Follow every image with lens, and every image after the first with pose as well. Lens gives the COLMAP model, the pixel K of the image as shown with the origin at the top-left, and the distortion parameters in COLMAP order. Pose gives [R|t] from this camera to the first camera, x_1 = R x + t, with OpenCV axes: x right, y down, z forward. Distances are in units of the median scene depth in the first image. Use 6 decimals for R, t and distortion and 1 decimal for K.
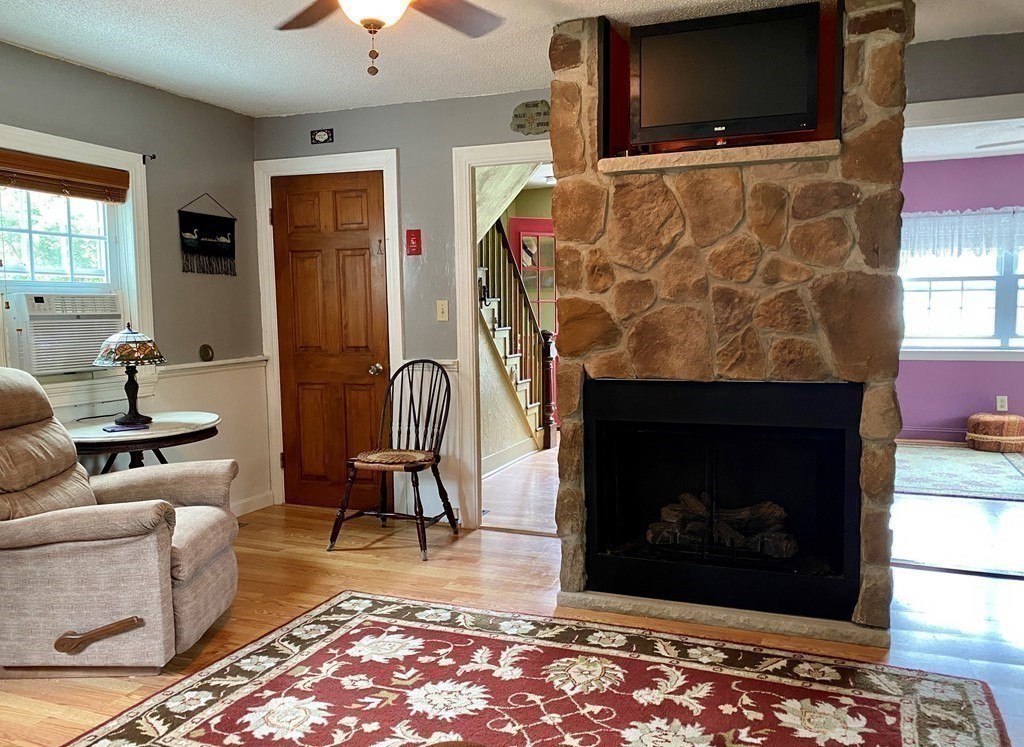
lens RADIAL K [[825.5, 0, 516.2], [0, 825.5, 373.1], [0, 0, 1]] dist [0.050401, -0.000531]
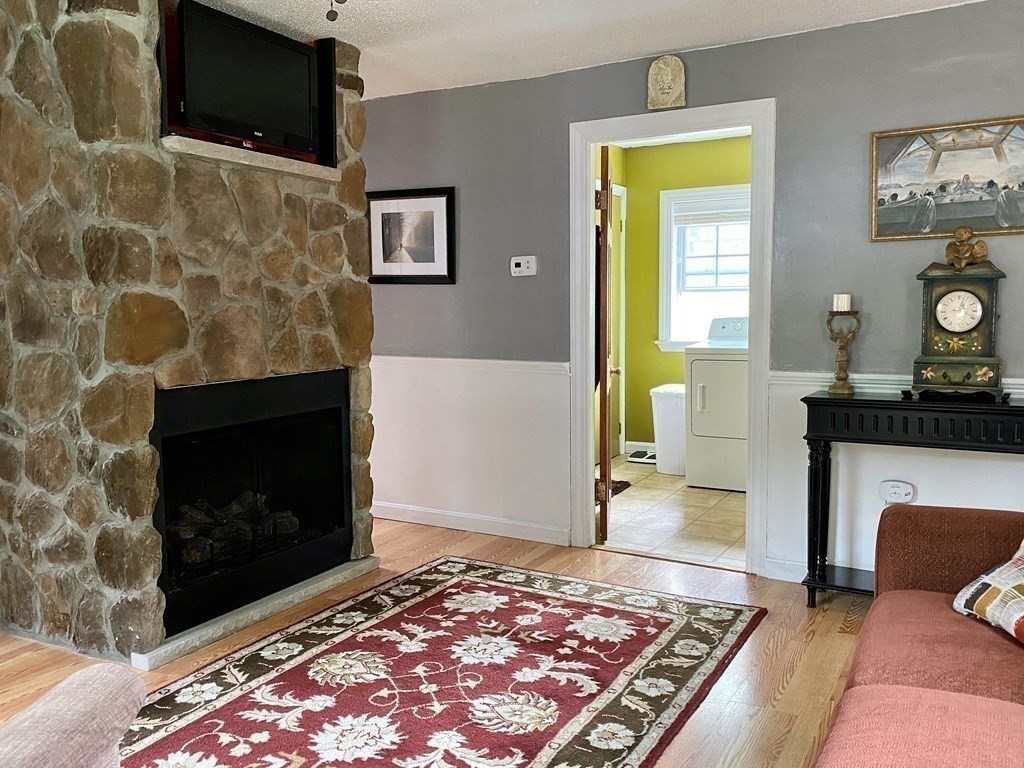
lens RADIAL K [[818.8, 0, 513.8], [0, 818.8, 382.7], [0, 0, 1]] dist [0.033303, -0.012444]
pose [[0.151196, -0.080761, 0.985199, -0.772540], [0.090555, 0.993598, 0.067552, -0.026648], [-0.984347, 0.079001, 0.157542, 0.571954]]
